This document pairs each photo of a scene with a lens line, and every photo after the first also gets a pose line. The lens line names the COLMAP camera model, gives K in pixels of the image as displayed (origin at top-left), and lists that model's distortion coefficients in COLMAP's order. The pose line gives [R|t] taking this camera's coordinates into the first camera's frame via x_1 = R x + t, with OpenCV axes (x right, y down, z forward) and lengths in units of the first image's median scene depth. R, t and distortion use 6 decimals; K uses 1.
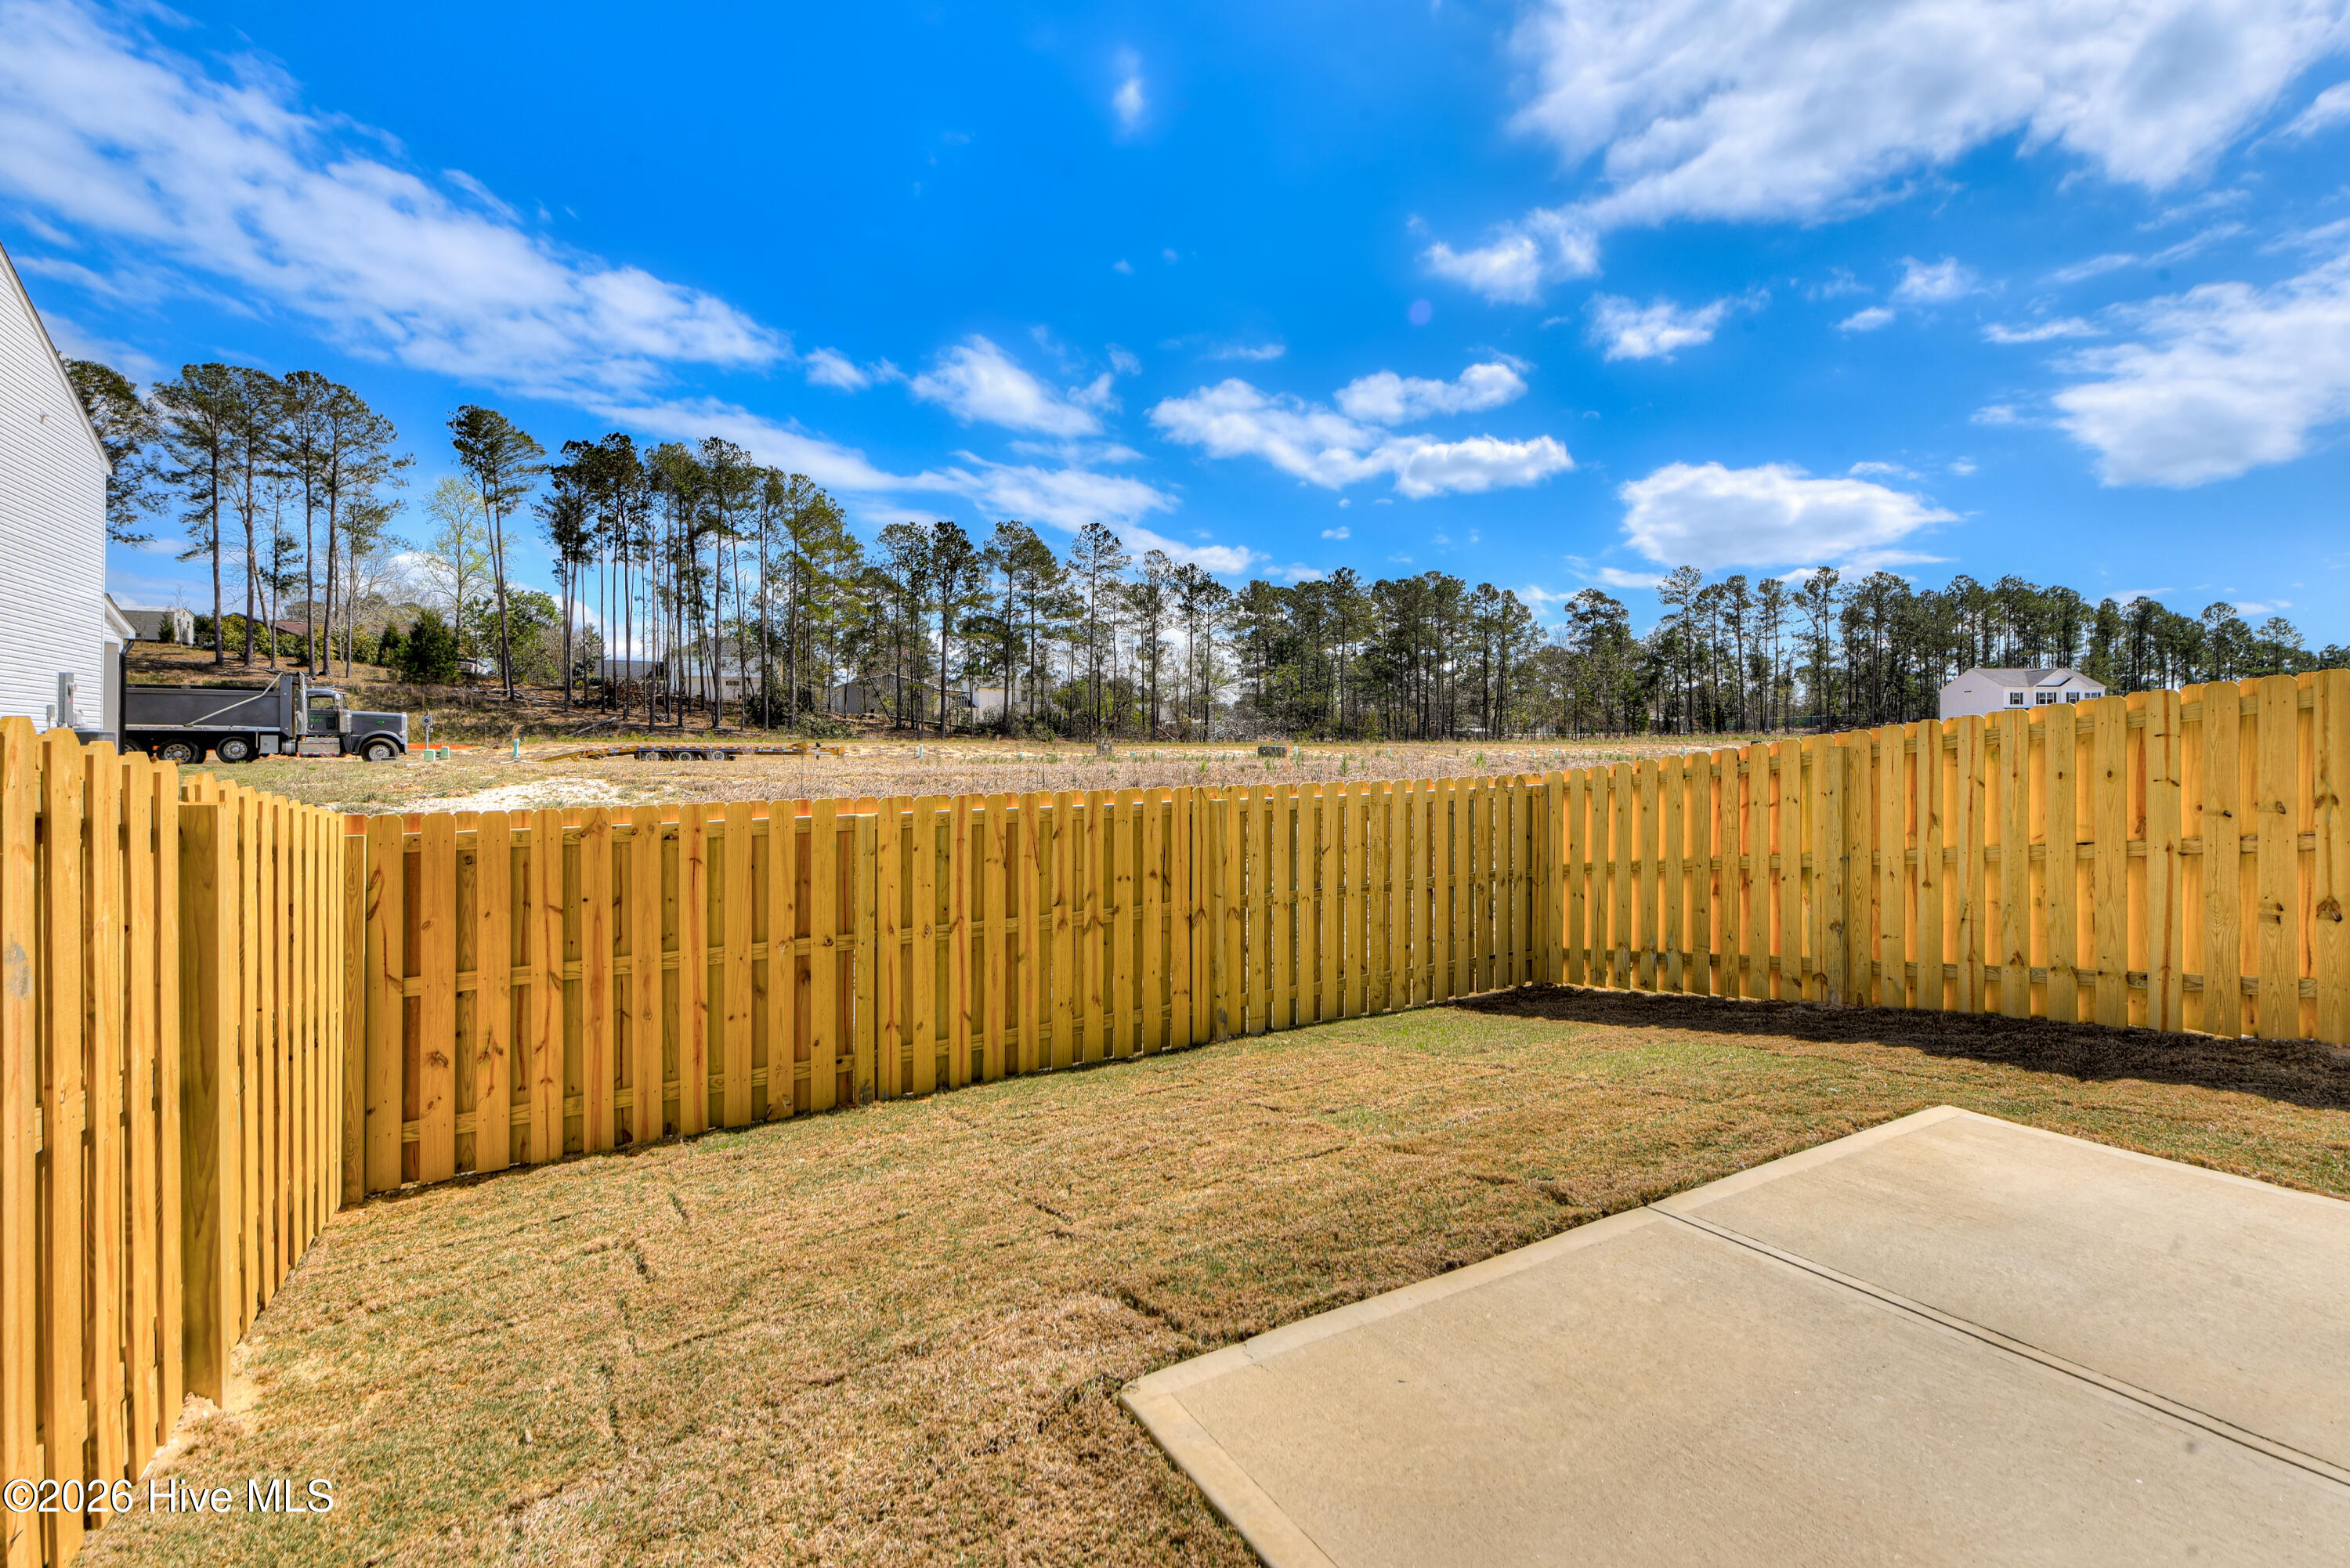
lens RADIAL K [[1093.3, 0, 1205.3], [0, 1093.3, 748.7], [0, 0, 1]] dist [0.000038, 0.000490]
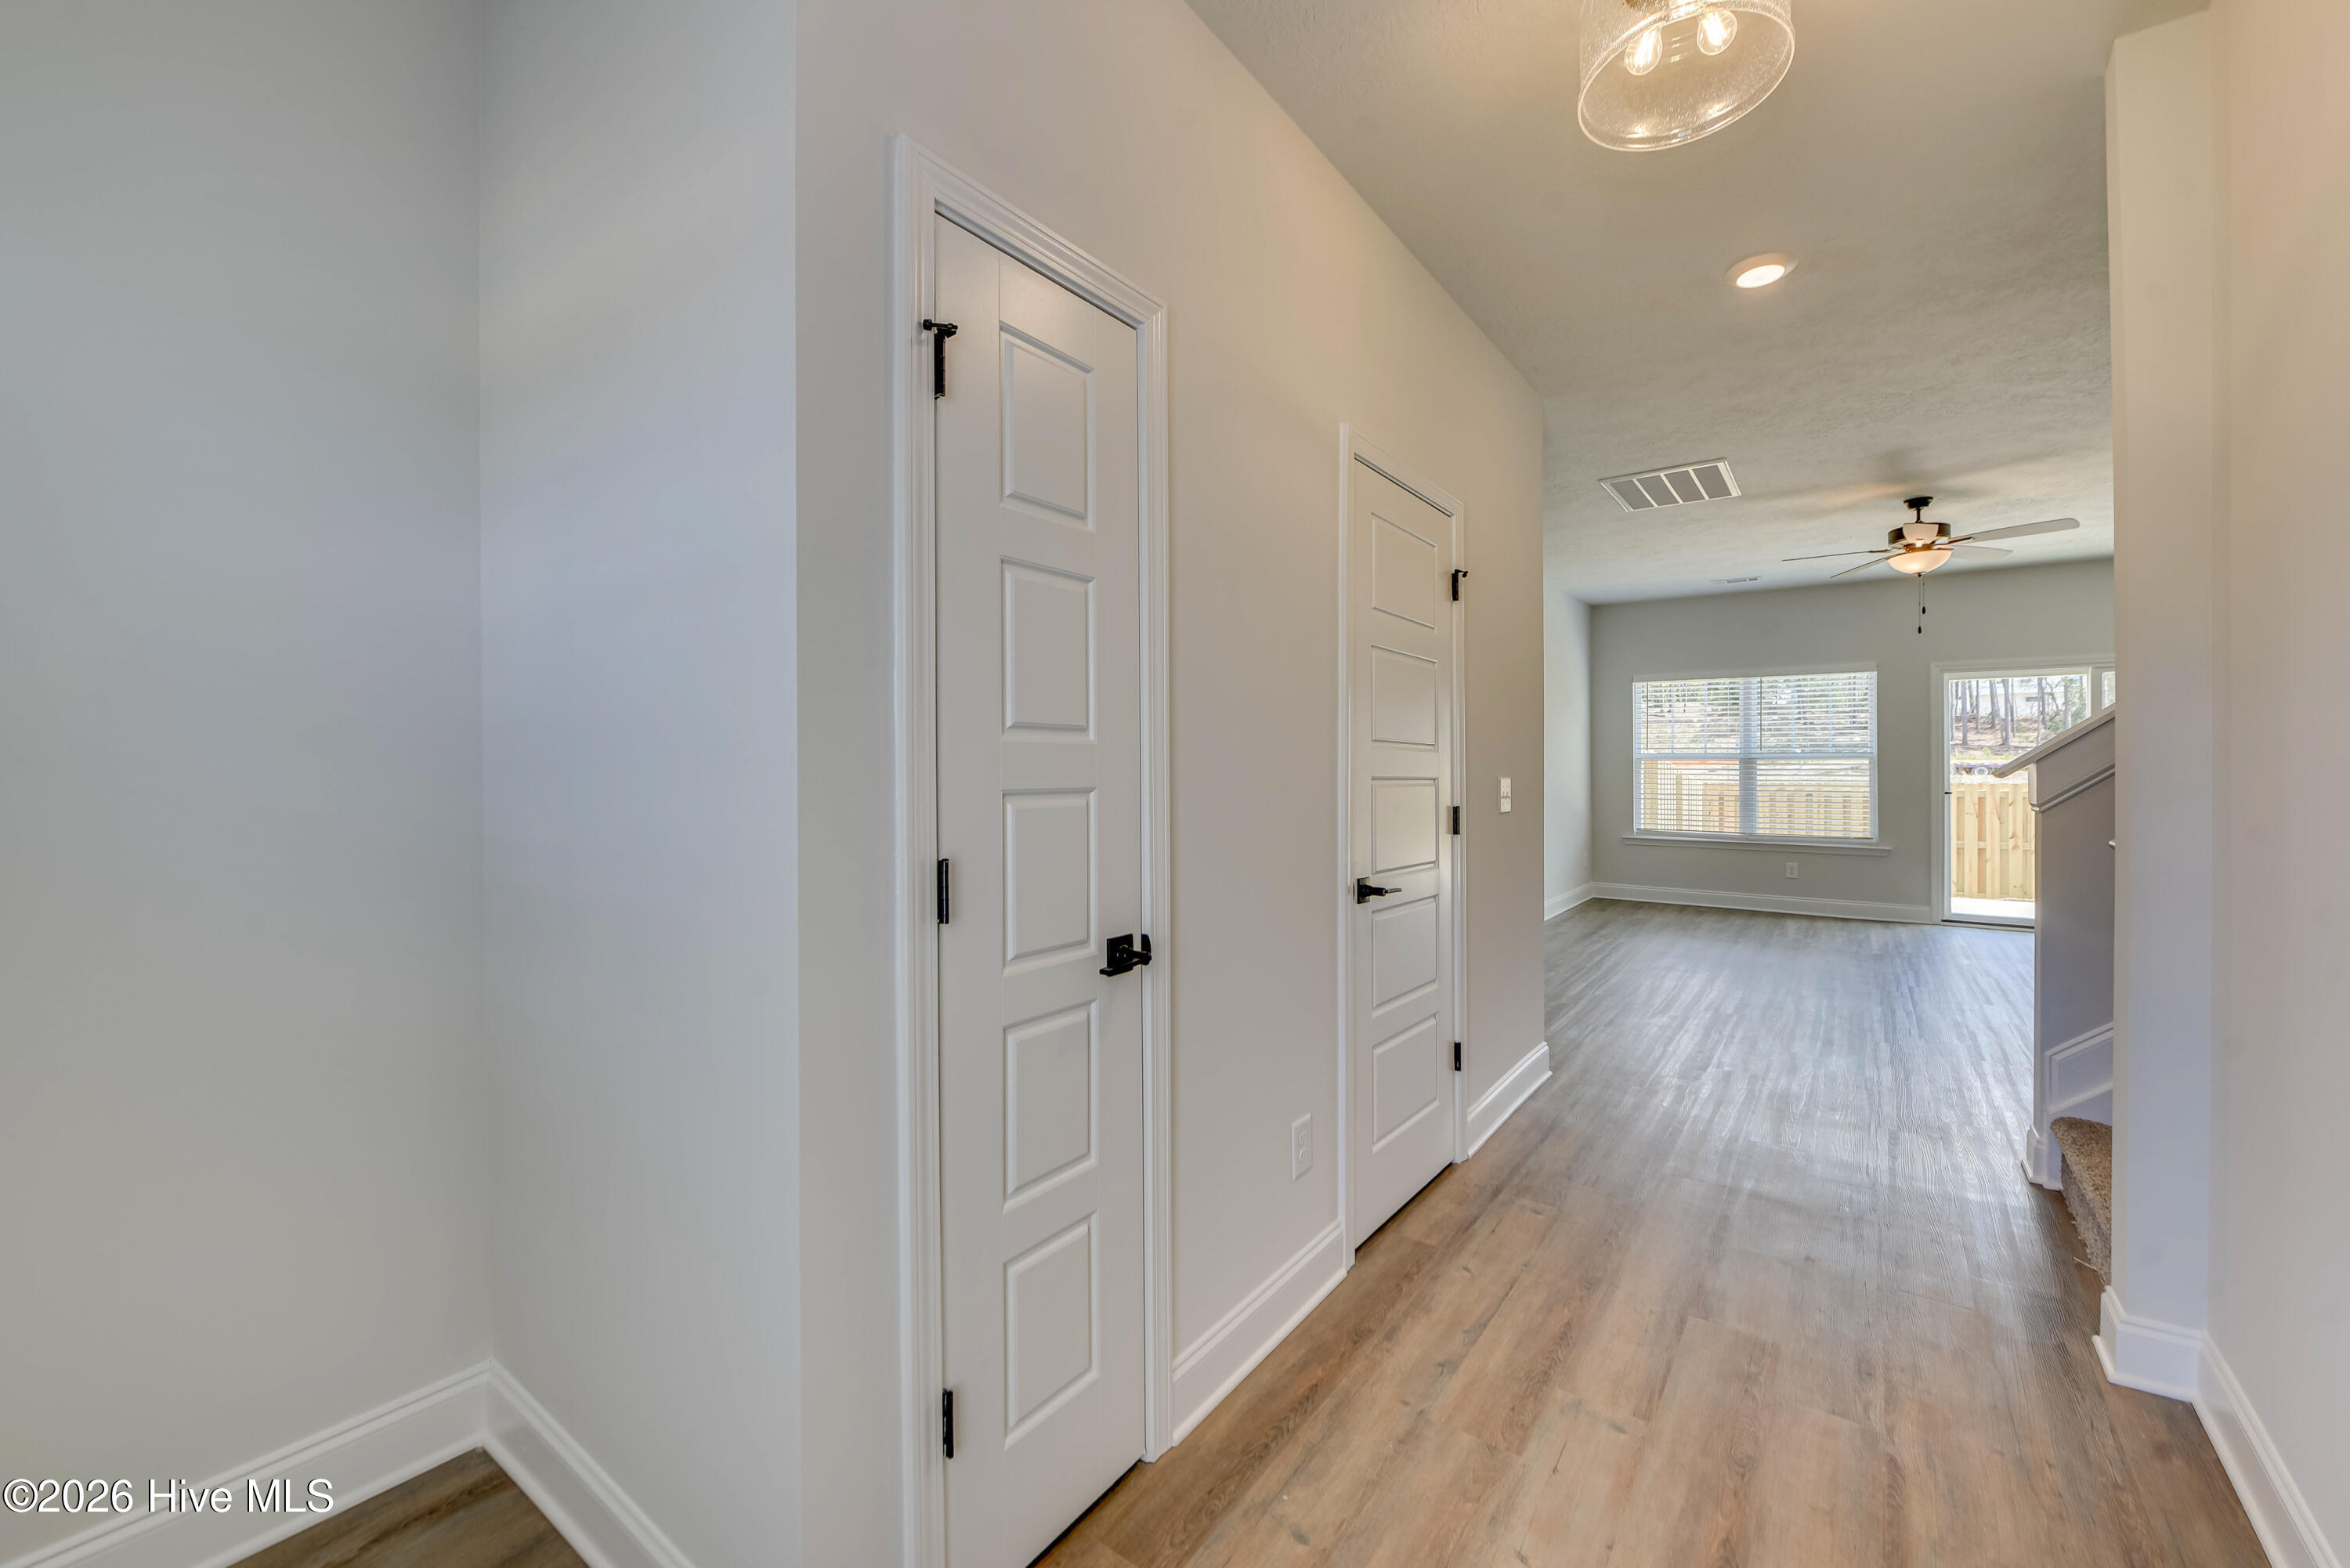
lens RADIAL K [[963.3, 0, 1139.4], [0, 963.3, 768.3], [0, 0, 1]] dist [-0.002196, -0.000177]
pose [[0.381696, 0.003938, -0.924279, 0.974365], [0.000007, 0.999991, 0.004263, 0.003064], [0.924288, -0.001633, 0.381693, -1.302047]]
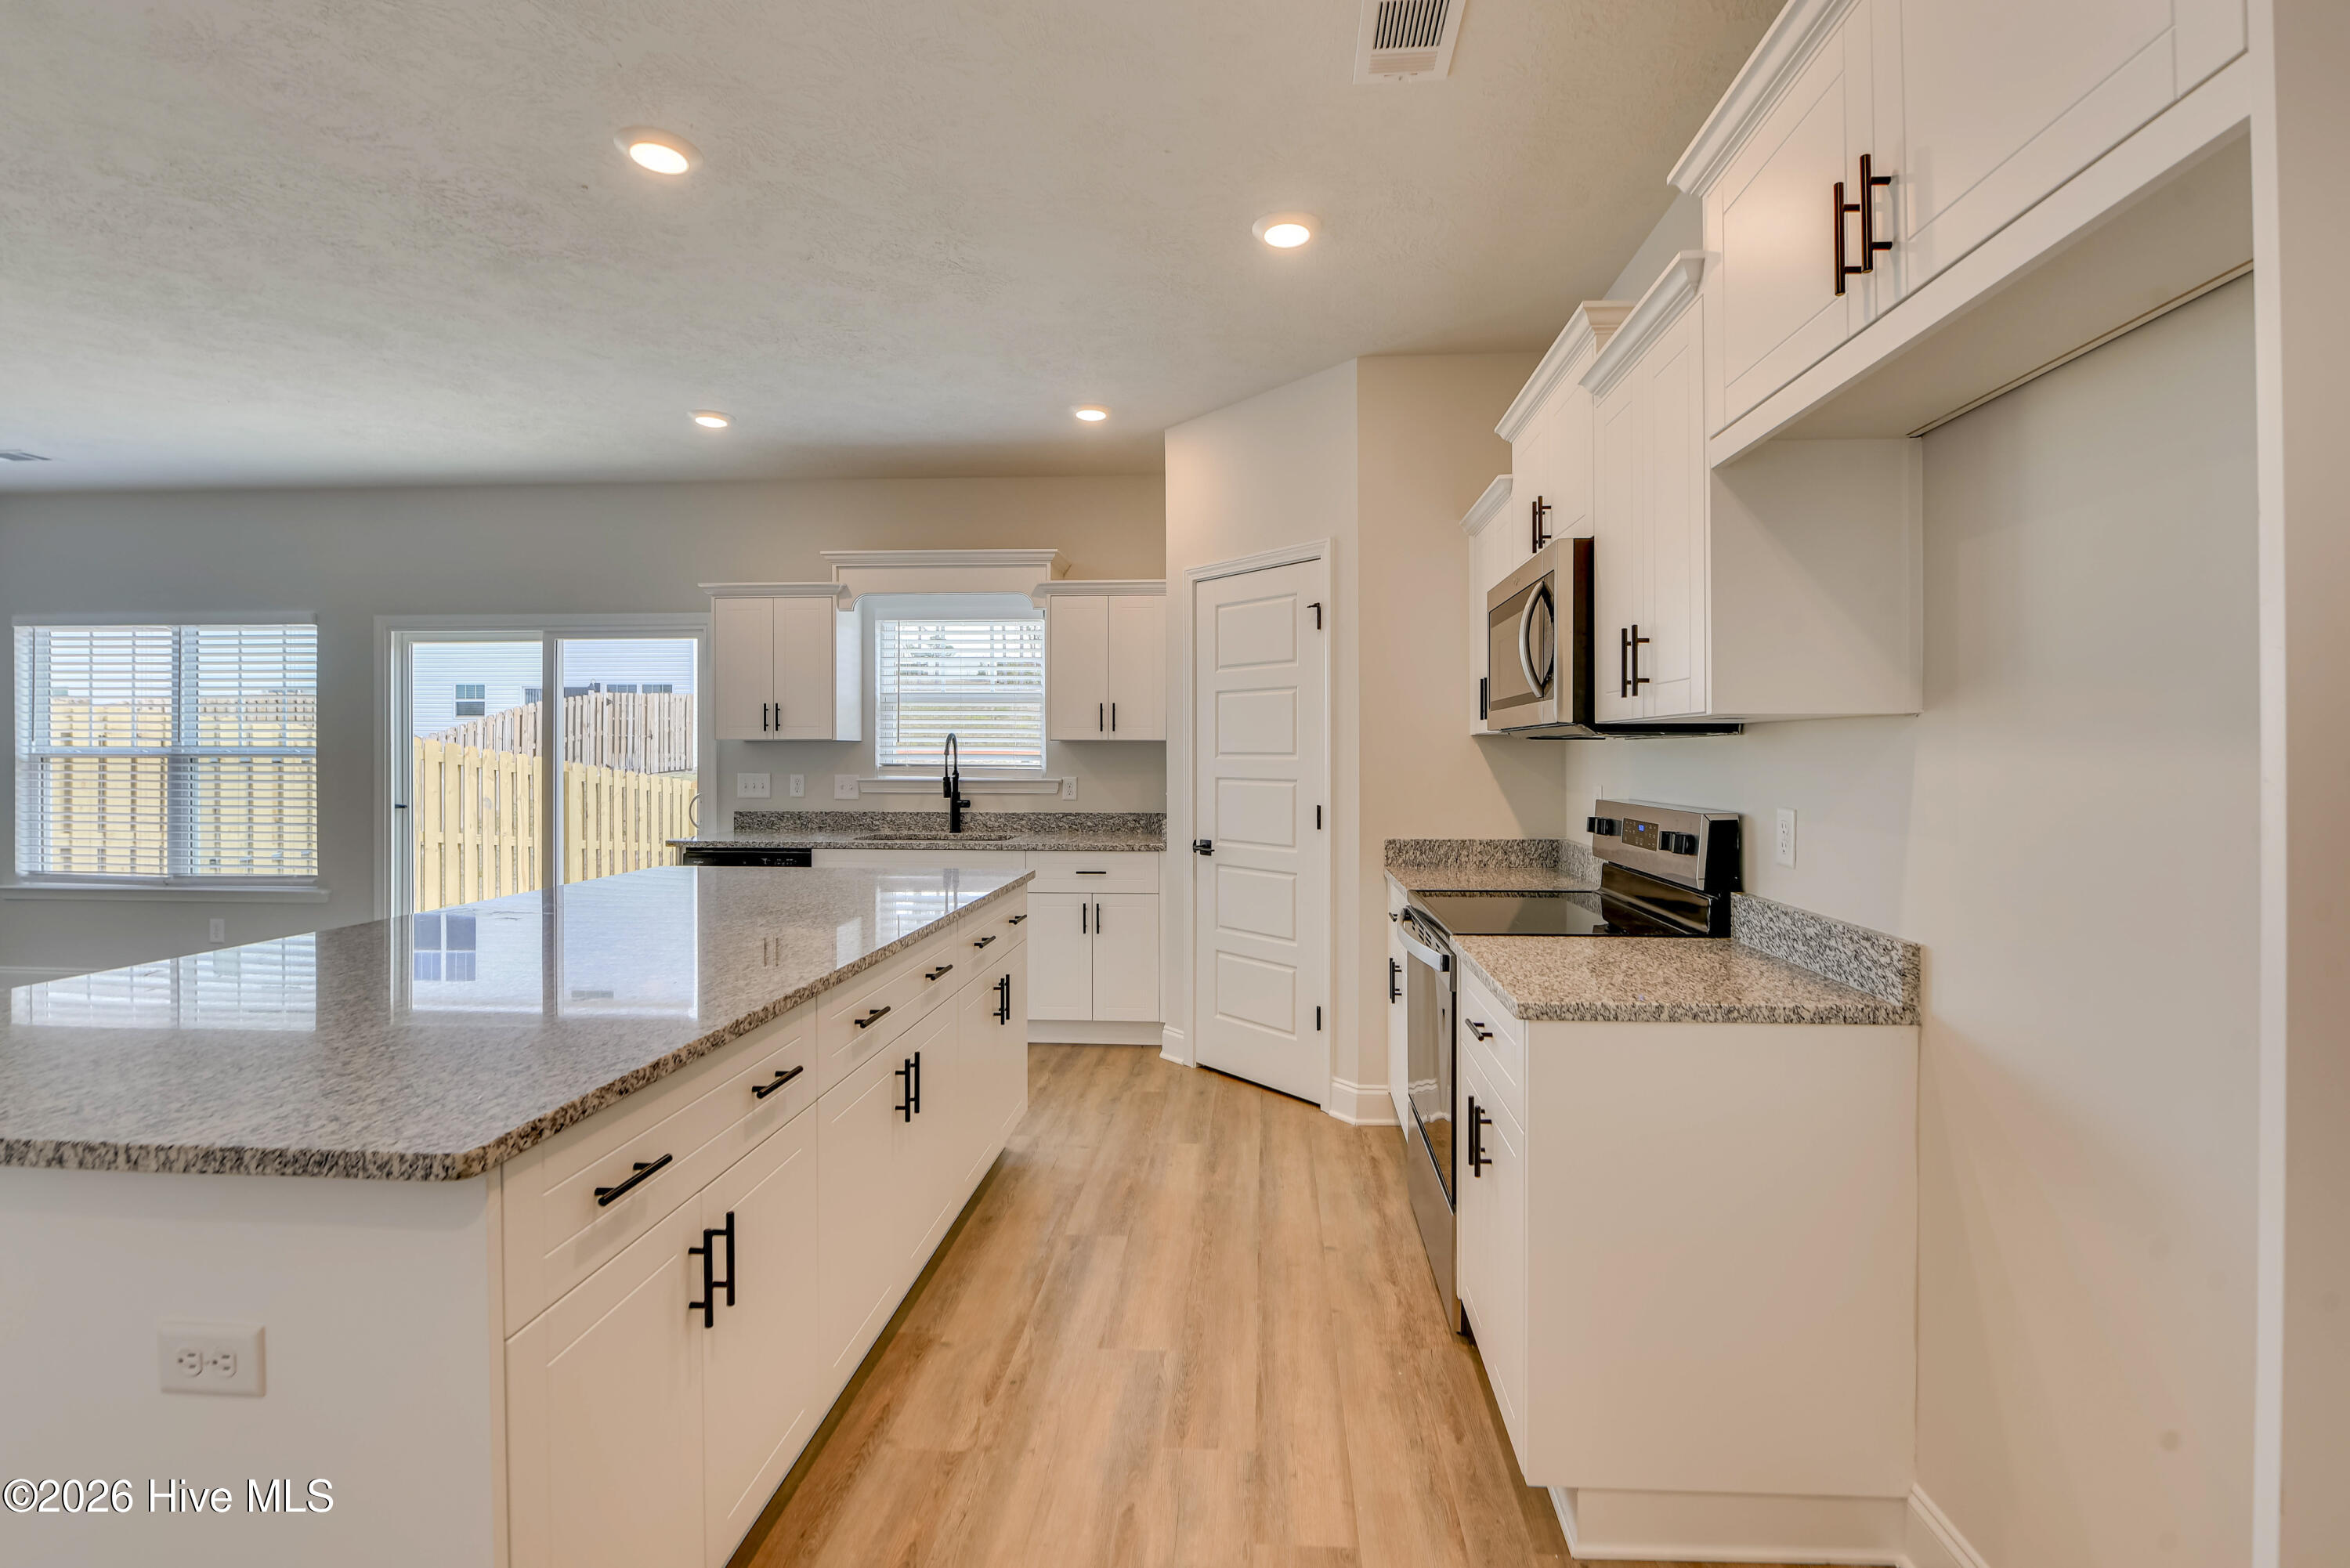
lens RADIAL K [[988.1, 0, 1179.2], [0, 988.1, 755.1], [0, 0, 1]] dist [-0.001330, -0.000145]
pose [[0.815664, -0.001772, -0.578523, 1.253968], [-0.003042, 0.999968, -0.007351, -0.001310], [0.578518, 0.007756, 0.815633, -0.291457]]
